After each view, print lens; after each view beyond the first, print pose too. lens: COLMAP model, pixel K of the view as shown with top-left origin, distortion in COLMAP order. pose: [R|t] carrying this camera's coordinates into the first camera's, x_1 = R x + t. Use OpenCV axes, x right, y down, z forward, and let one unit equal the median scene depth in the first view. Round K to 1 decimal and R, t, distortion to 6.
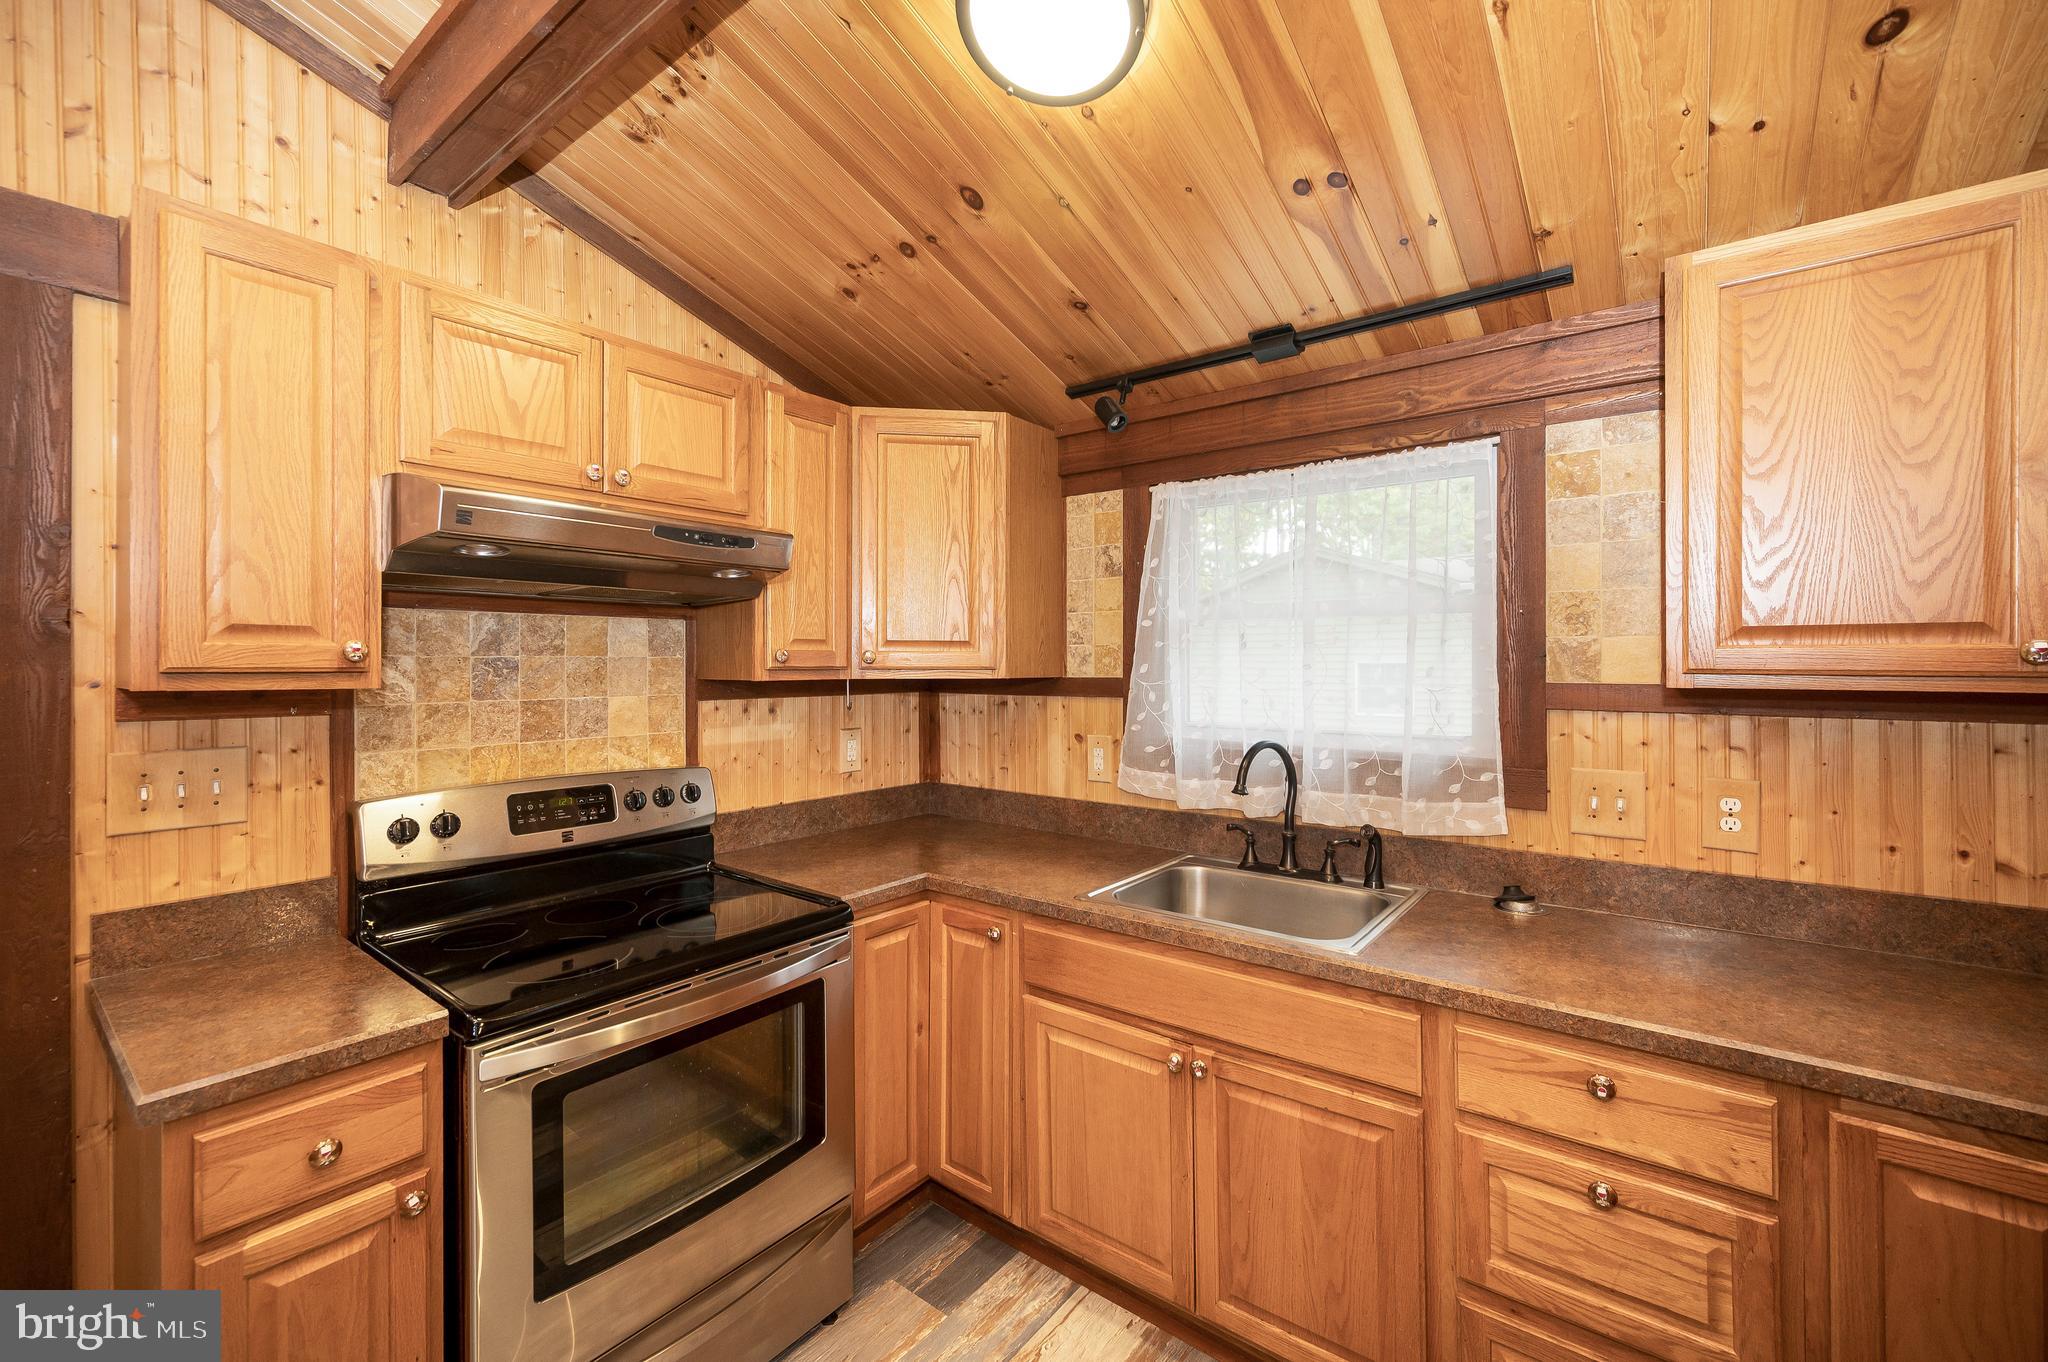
lens RADIAL K [[842.2, 0, 1030.7], [0, 842.2, 661.9], [0, 0, 1]] dist [-0.001263, -0.000217]
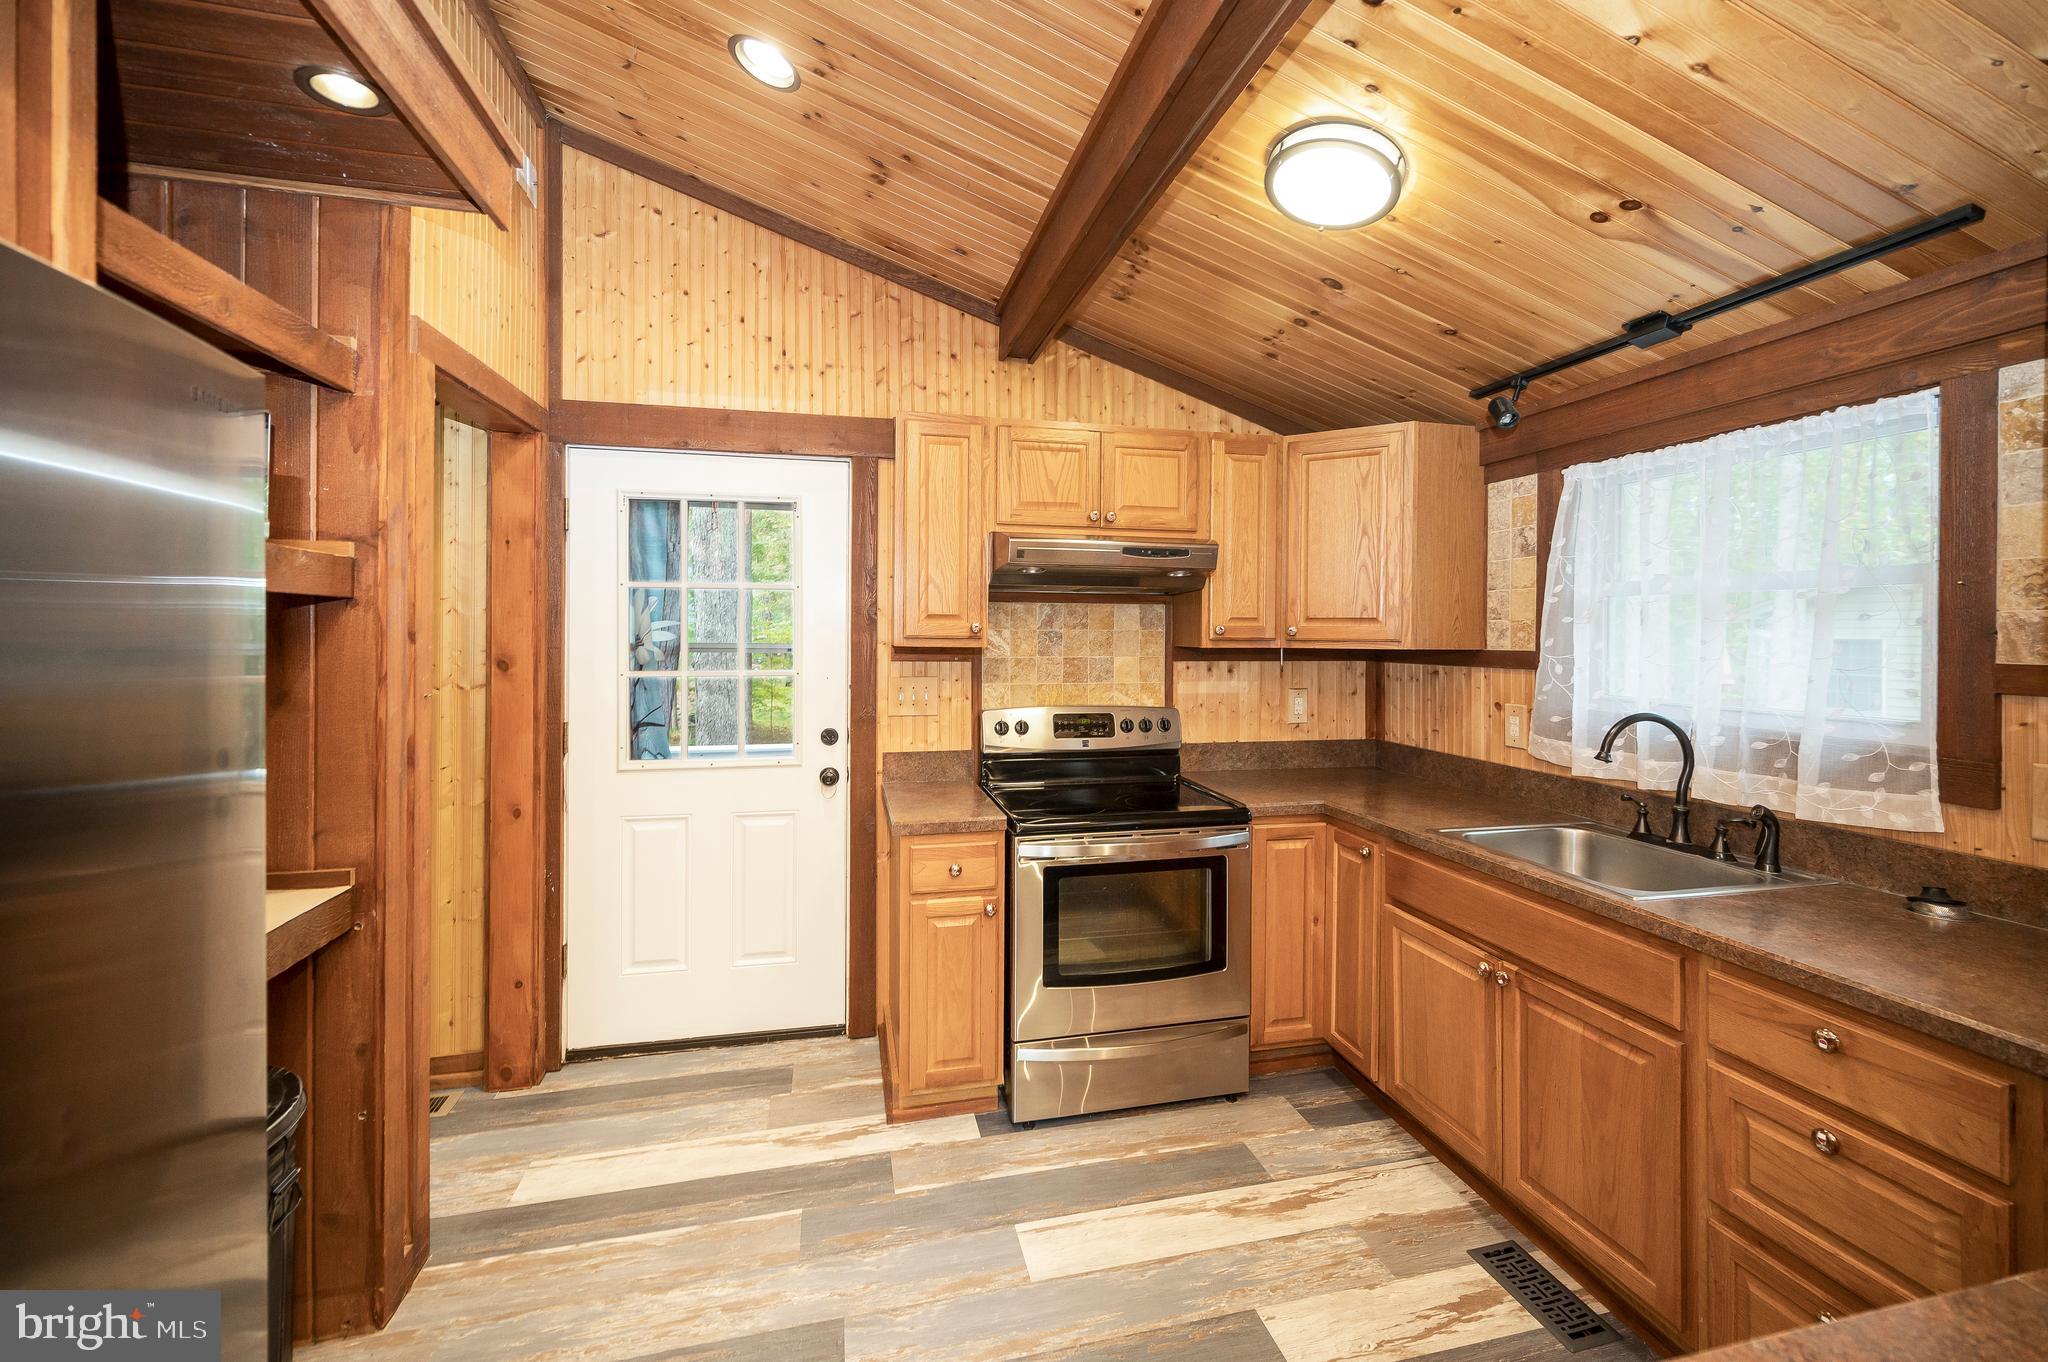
lens RADIAL K [[842.2, 0, 1016.6], [0, 842.2, 634.8], [0, 0, 1]] dist [-0.001263, -0.000217]
pose [[0.766037, 0.006587, -0.642762, 0.396291], [-0.005364, 0.999978, 0.003855, -0.003282], [0.642774, 0.000495, 0.766056, -0.322599]]
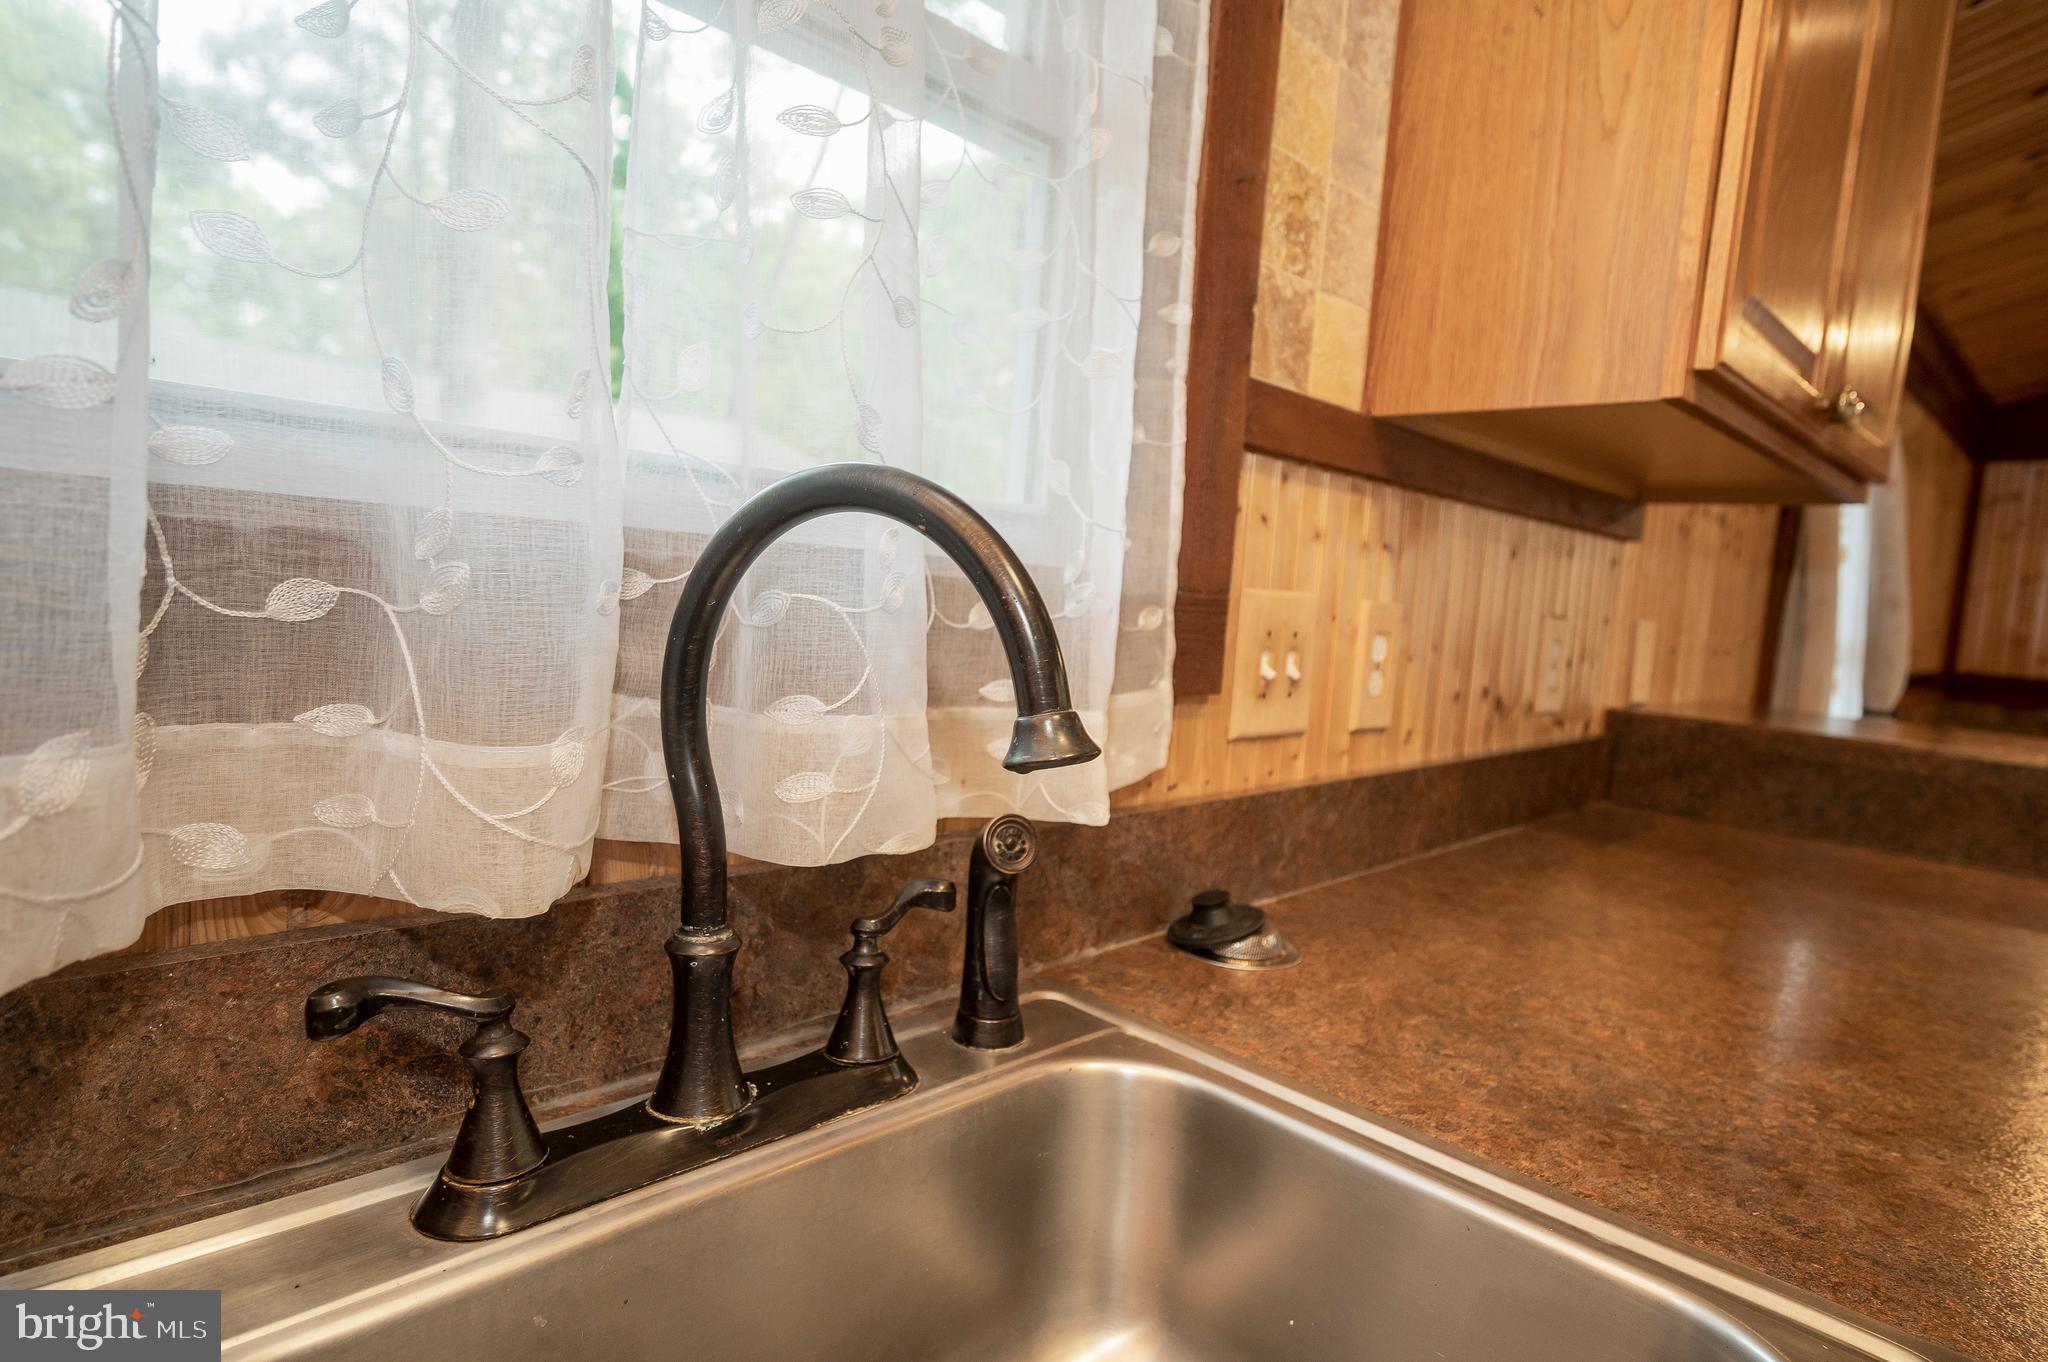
lens RADIAL K [[1126.8, 0, 1023.7], [0, 1126.8, 685.5], [0, 0, 1]] dist [0.000301, 0.000157]
pose [[0.138632, -0.090654, 0.986186, 0.058928], [-0.074919, 0.991988, 0.101719, 0.123241], [-0.987506, -0.087986, 0.130729, 1.026950]]
